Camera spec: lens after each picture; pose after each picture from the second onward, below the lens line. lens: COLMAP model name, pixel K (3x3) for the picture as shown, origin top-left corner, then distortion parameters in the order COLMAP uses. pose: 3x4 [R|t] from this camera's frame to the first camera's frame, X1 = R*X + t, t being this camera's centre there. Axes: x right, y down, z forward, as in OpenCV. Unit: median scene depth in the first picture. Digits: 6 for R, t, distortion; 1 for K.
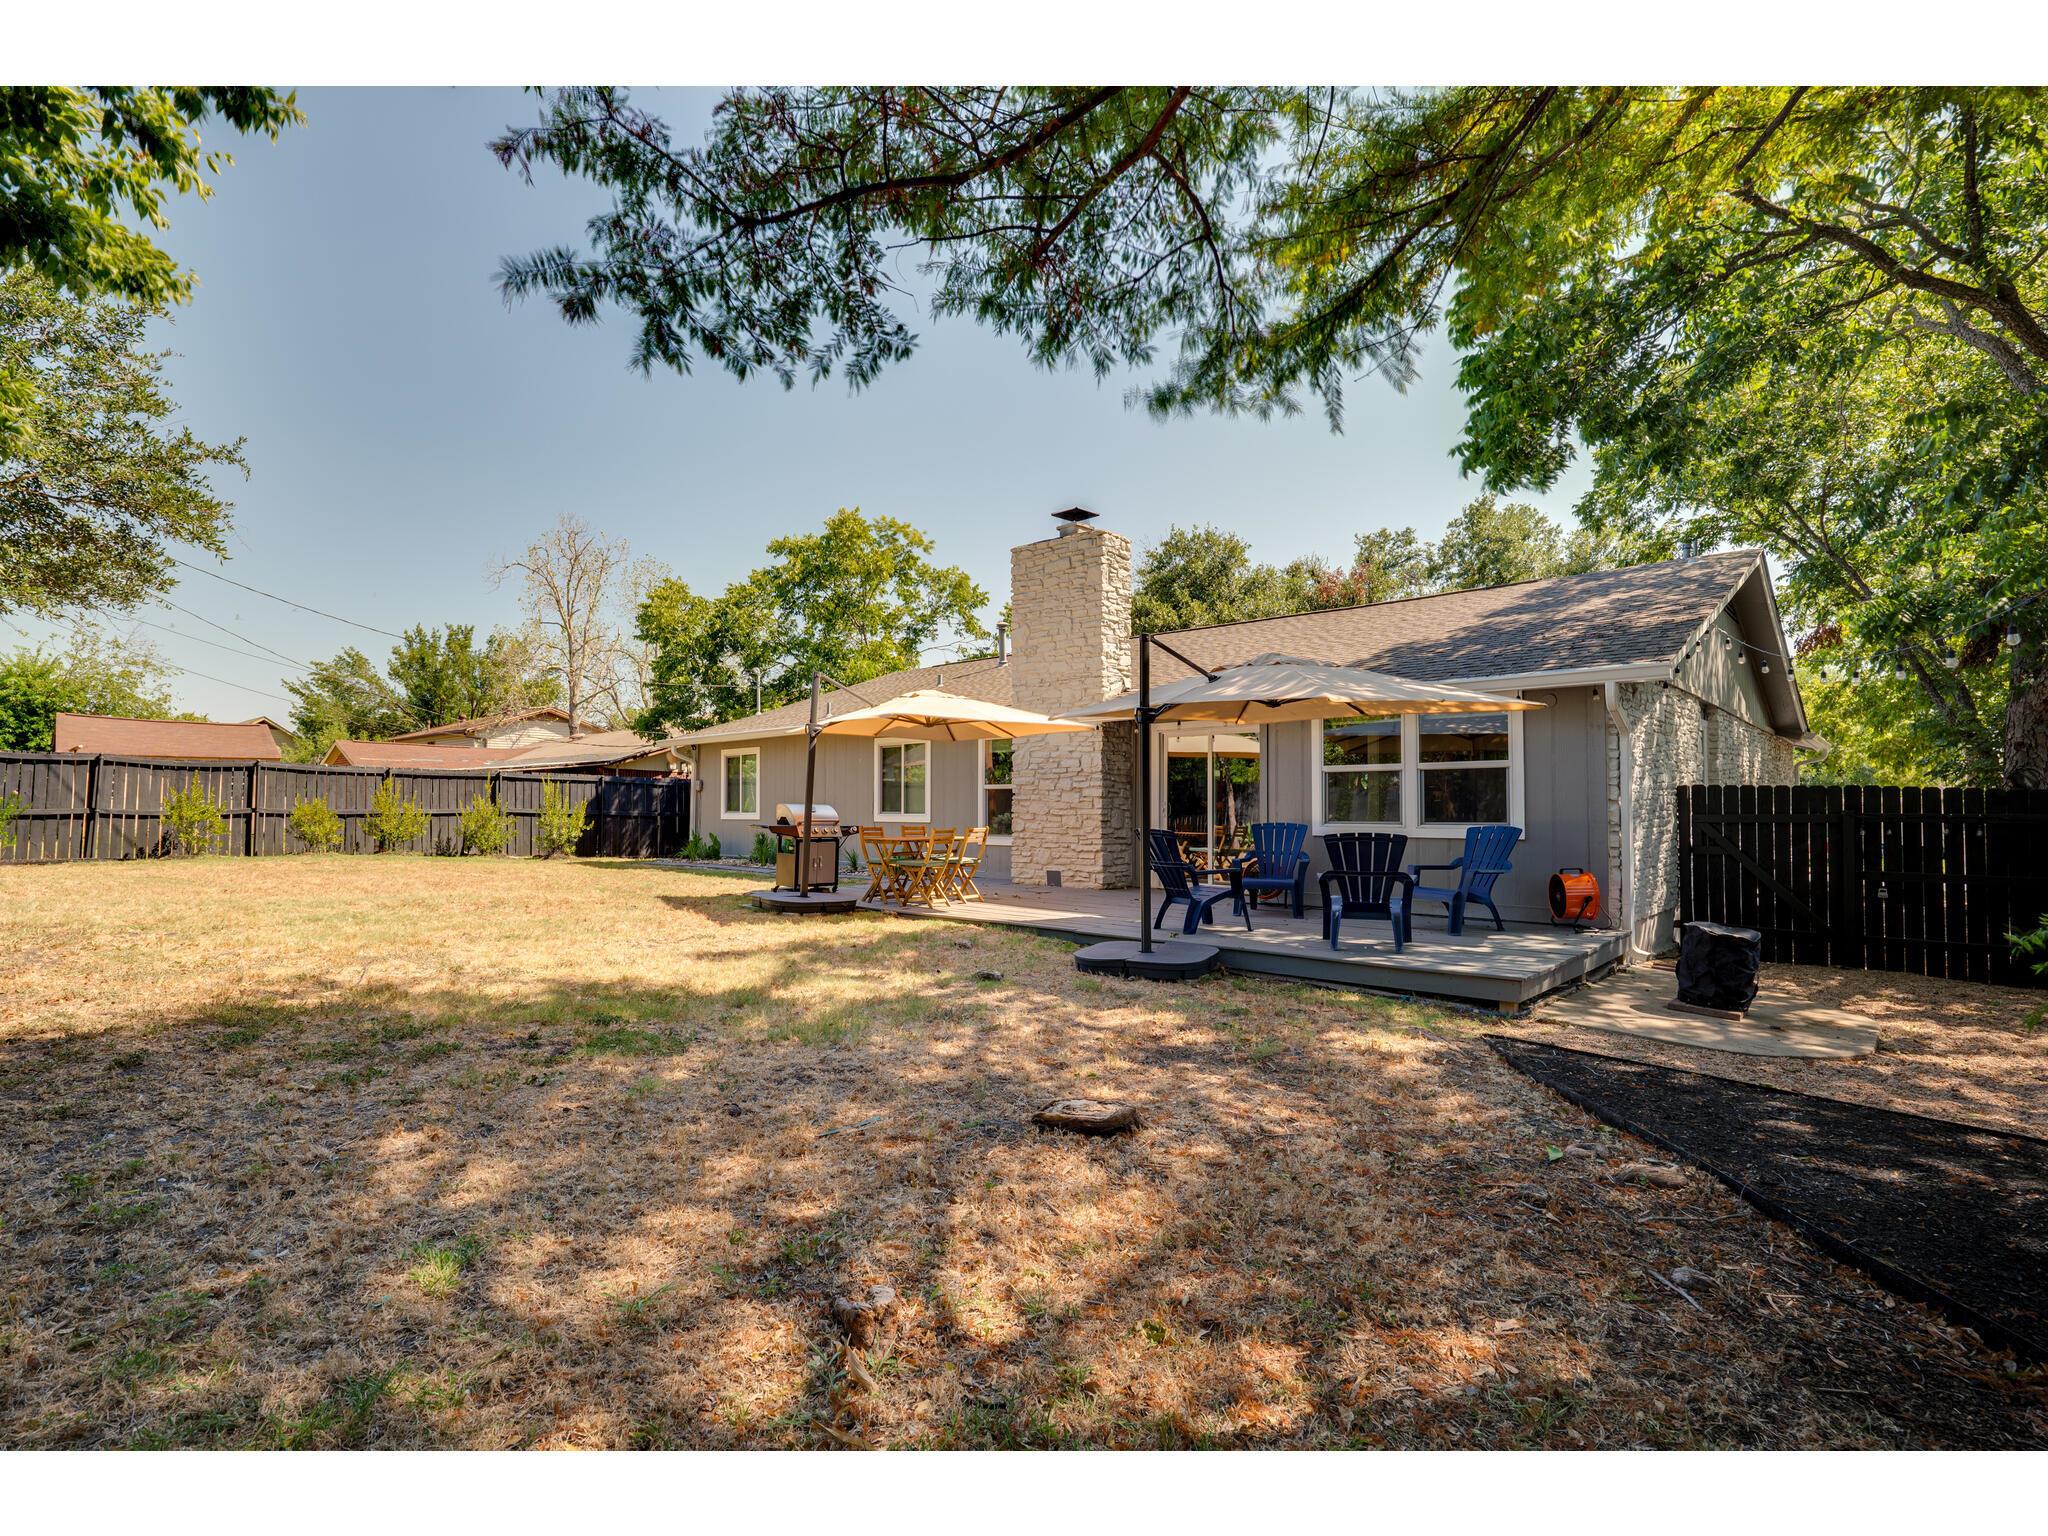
lens RADIAL K [[988.3, 0, 1020.8], [0, 988.3, 767.5], [0, 0, 1]] dist [0.005373, 0.000512]
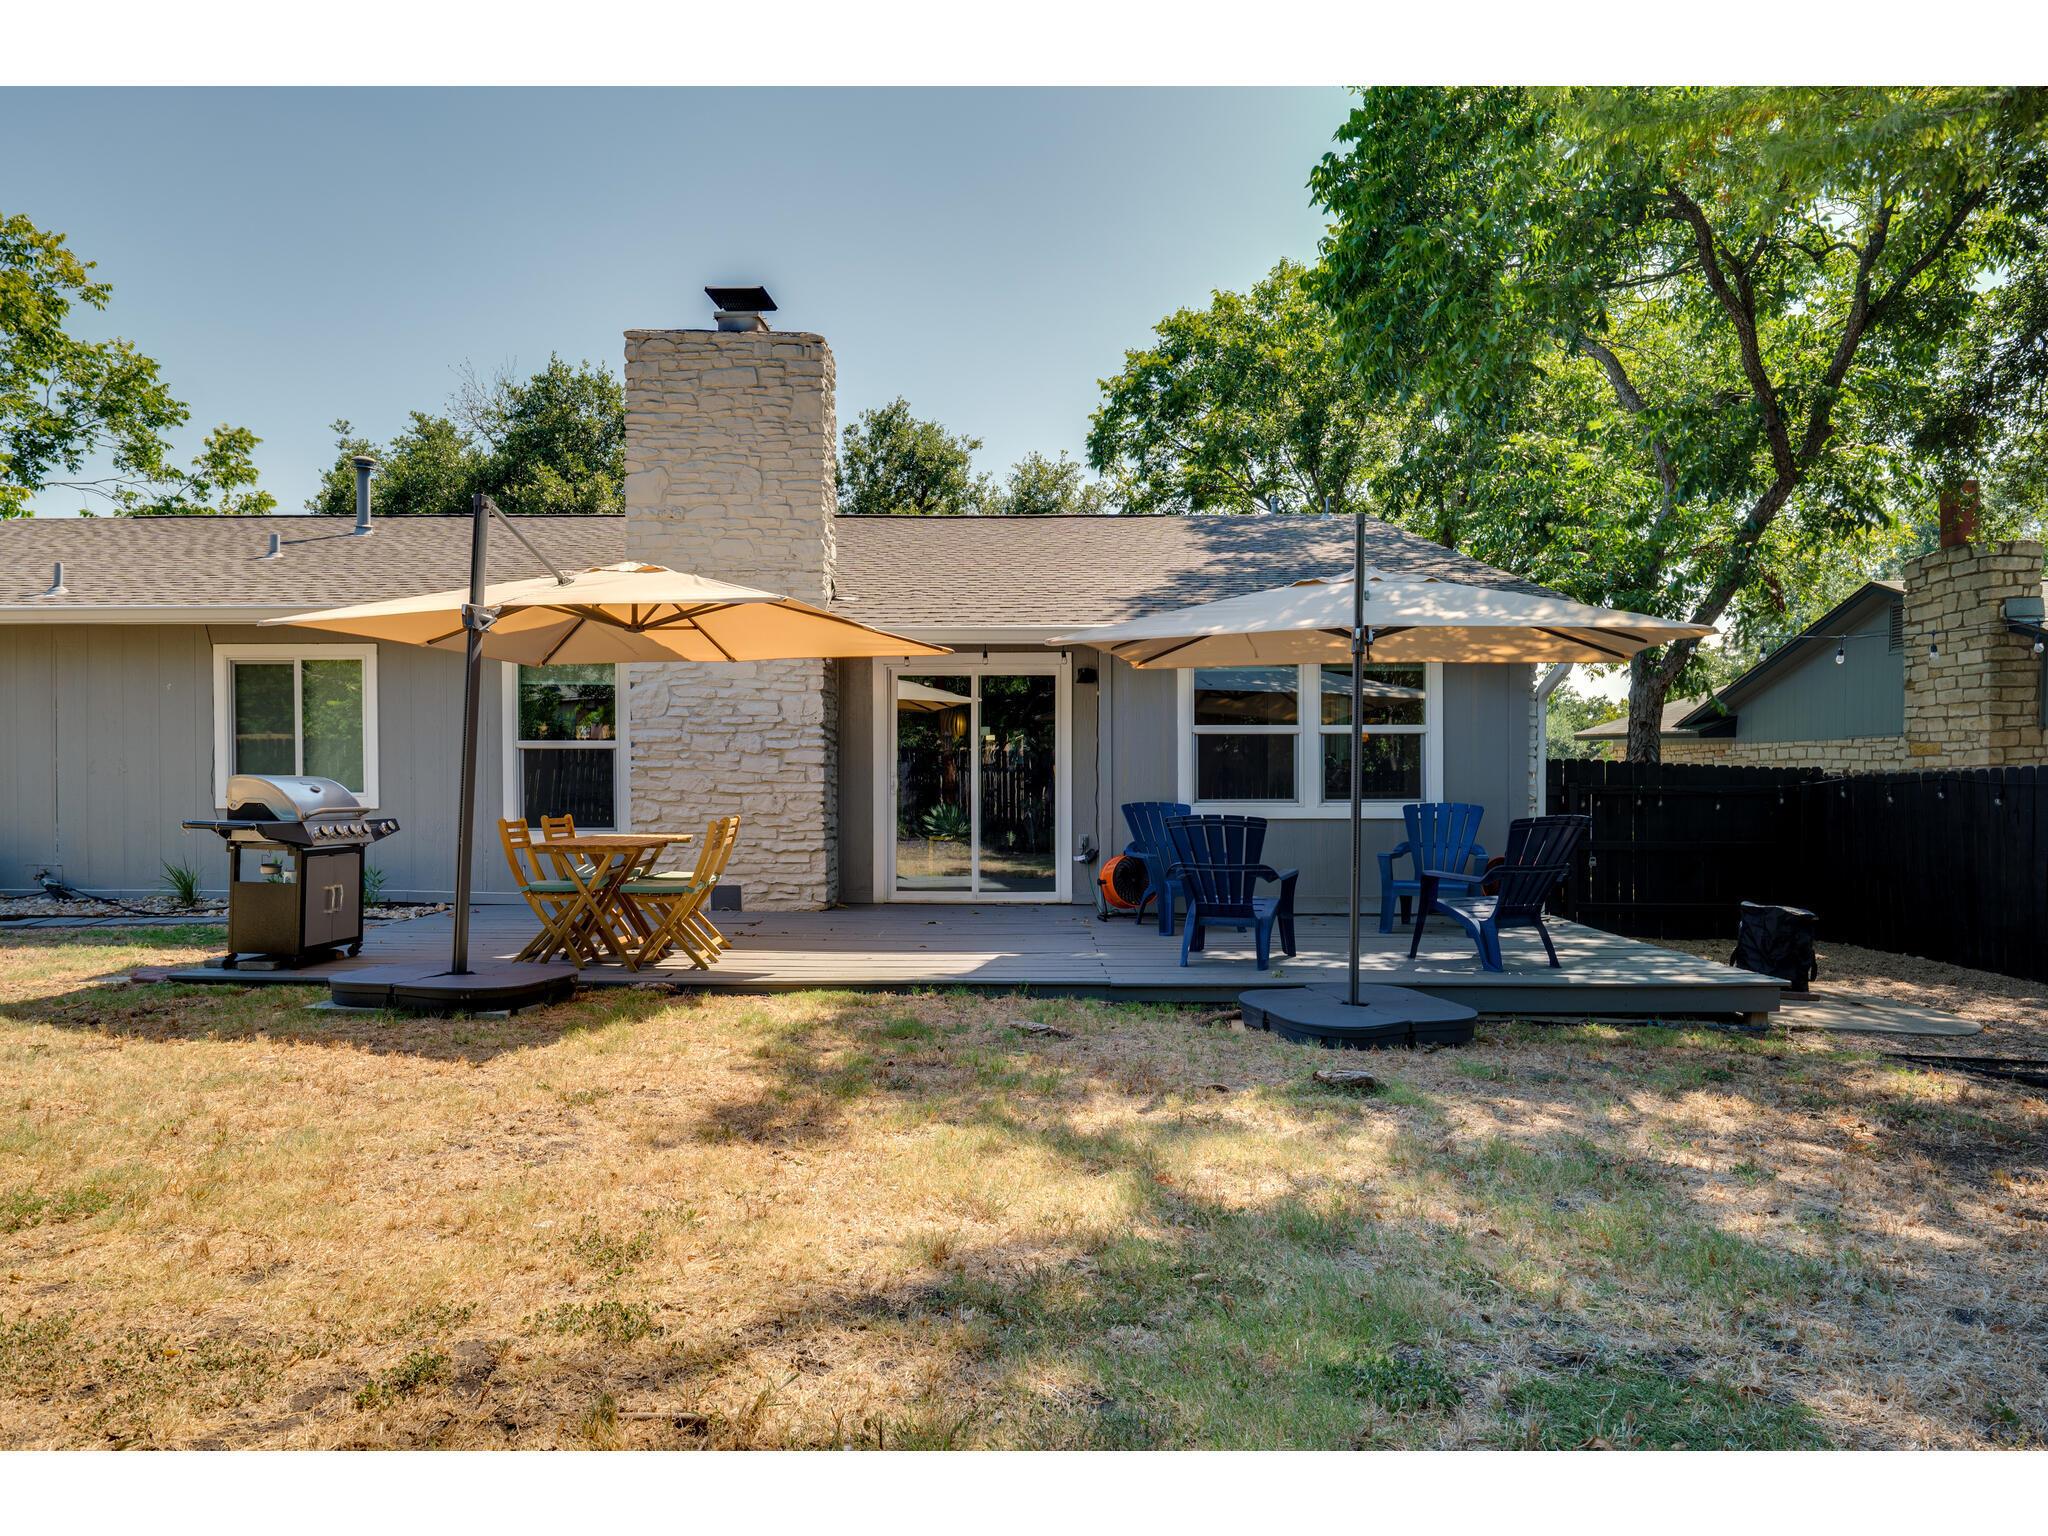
lens RADIAL K [[1246.7, 0, 1024.2], [0, 1246.7, 778.2], [0, 0, 1]] dist [-0.000545, 0.000806]
pose [[0.747479, 0.000530, 0.664285, -0.354670], [-0.027171, 0.999187, 0.029777, 0.011959], [-0.663729, -0.040307, 0.746886, 0.328858]]
